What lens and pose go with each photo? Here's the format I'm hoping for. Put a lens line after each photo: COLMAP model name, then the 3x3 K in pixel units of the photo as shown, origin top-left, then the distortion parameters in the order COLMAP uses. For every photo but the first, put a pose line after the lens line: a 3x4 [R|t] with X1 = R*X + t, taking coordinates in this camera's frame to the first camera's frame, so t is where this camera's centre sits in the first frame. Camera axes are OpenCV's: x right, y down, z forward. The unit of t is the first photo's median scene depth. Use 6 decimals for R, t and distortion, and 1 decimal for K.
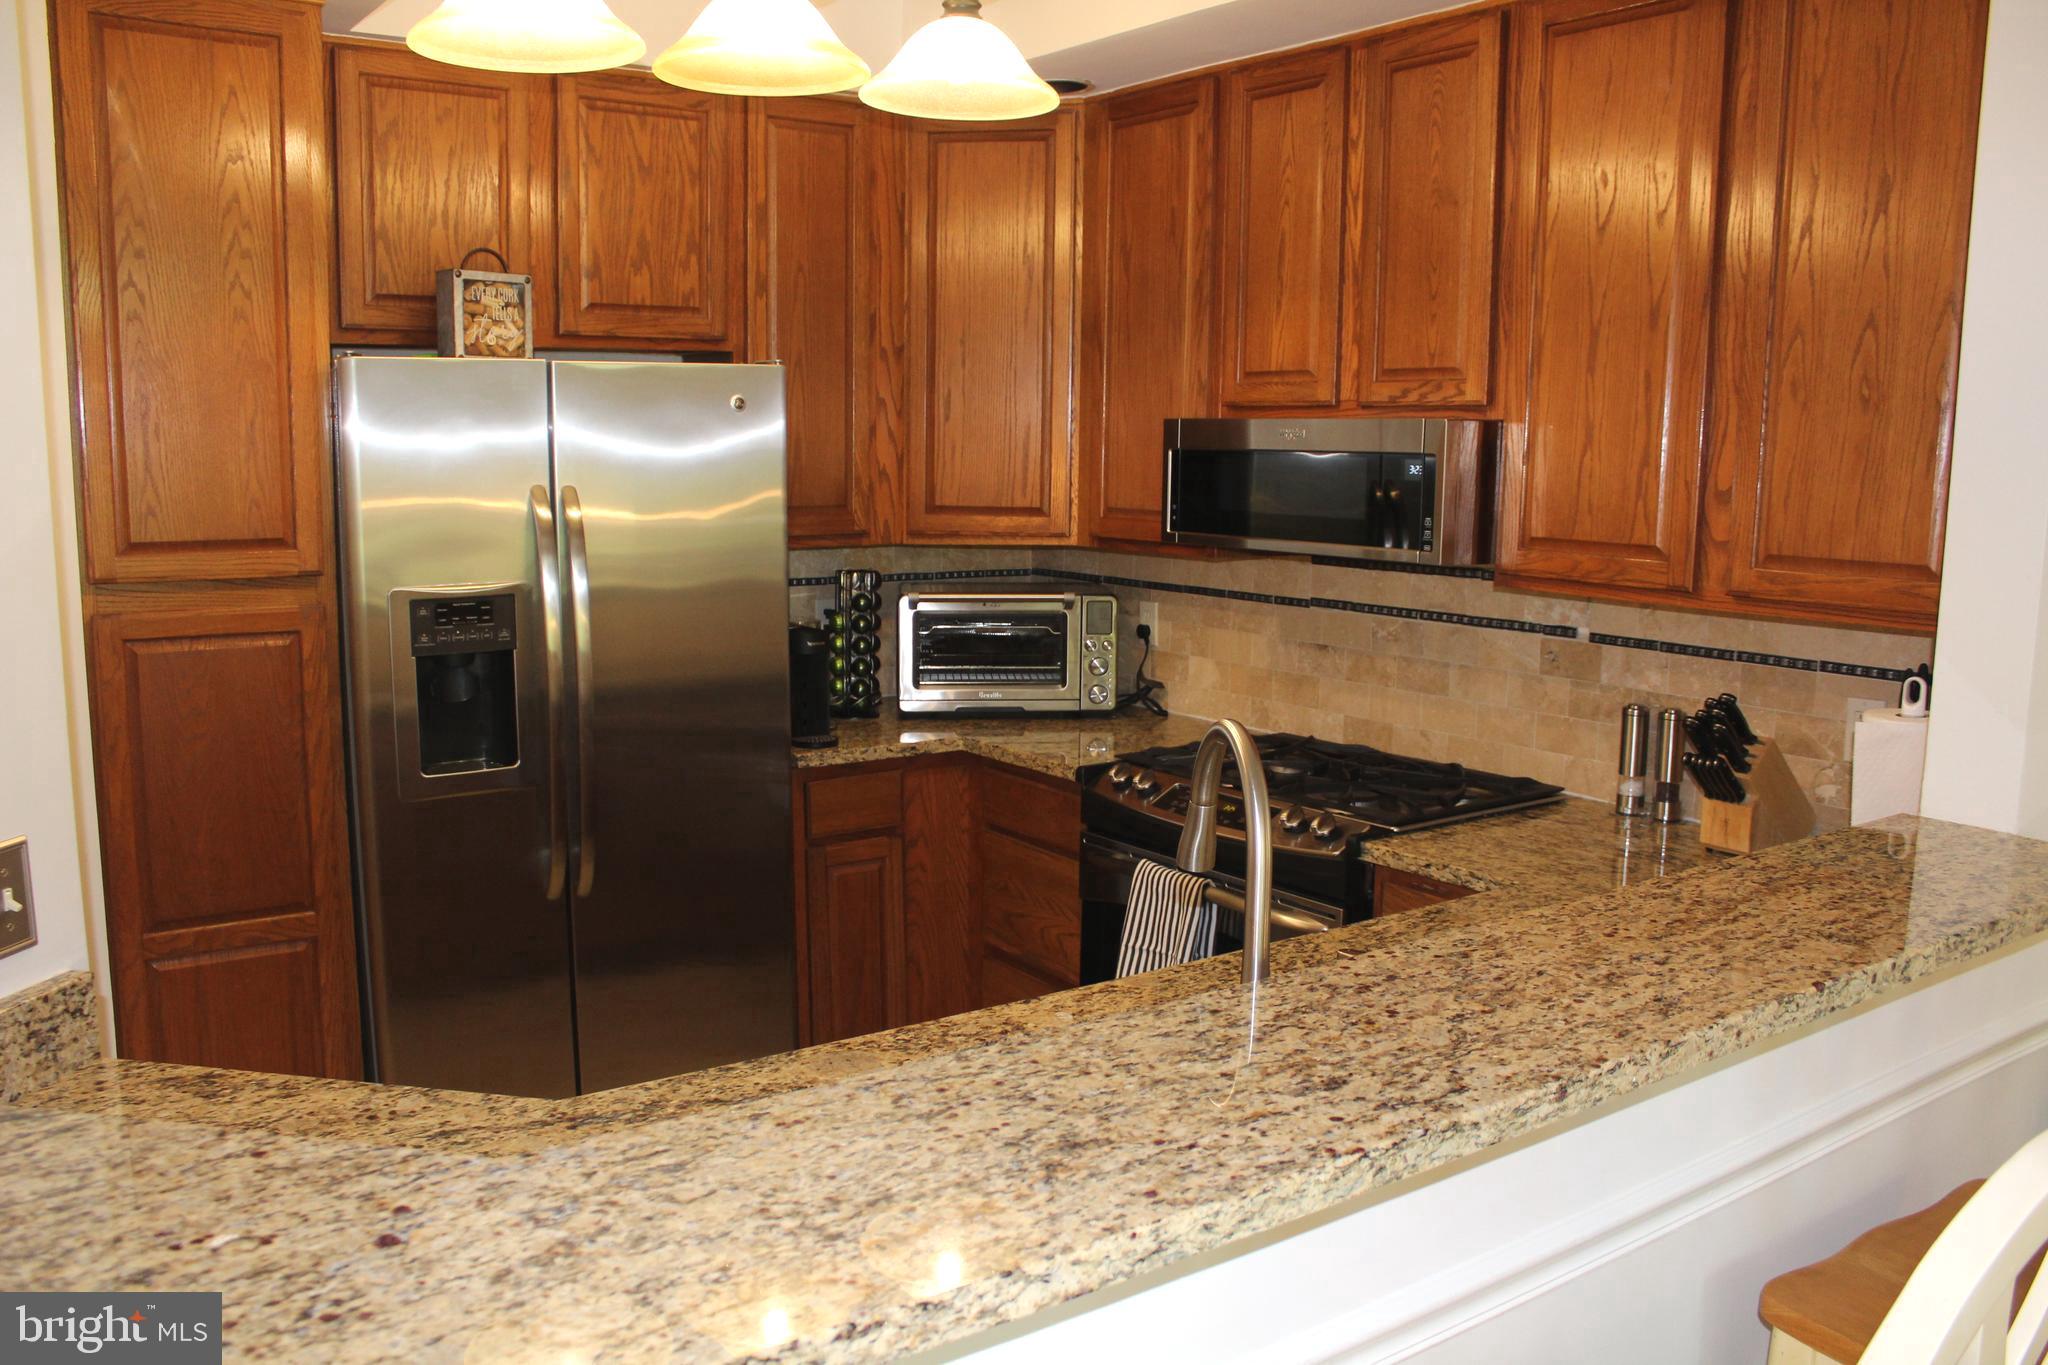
lens RADIAL K [[1693.7, 0, 1020.8], [0, 1693.7, 690.7], [0, 0, 1]] dist [-0.141174, 0.107964]
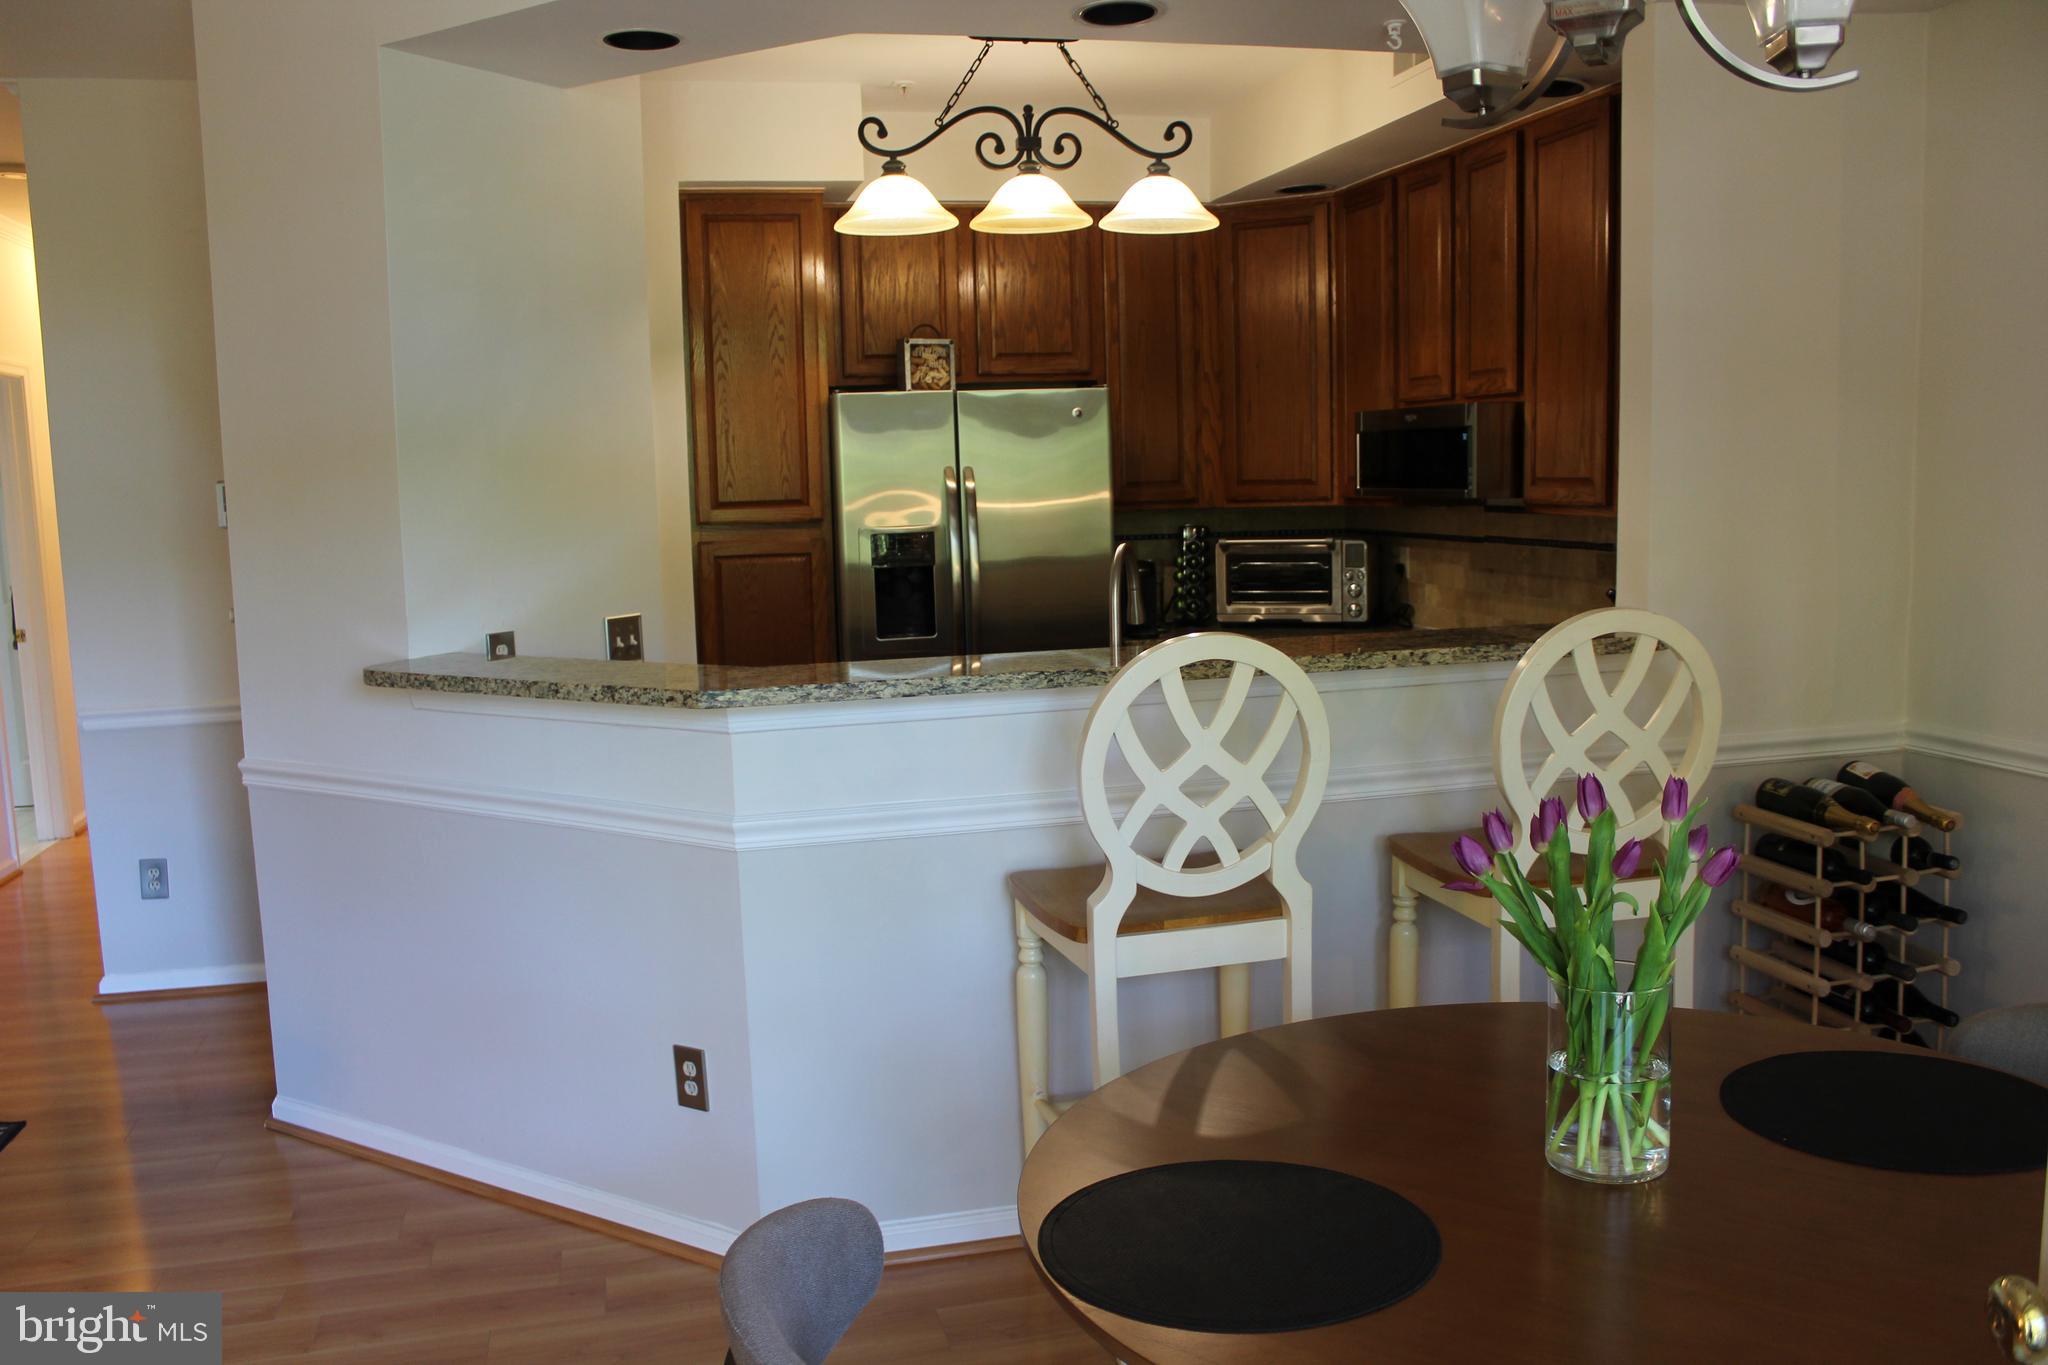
lens RADIAL K [[1693.7, 0, 1029.2], [0, 1693.7, 679.8], [0, 0, 1]] dist [-0.141174, 0.107964]
pose [[0.929110, 0.011853, -0.369614, 0.390420], [-0.019497, 0.999666, -0.016953, 0.110713], [0.369290, 0.022957, 0.929031, -0.499687]]
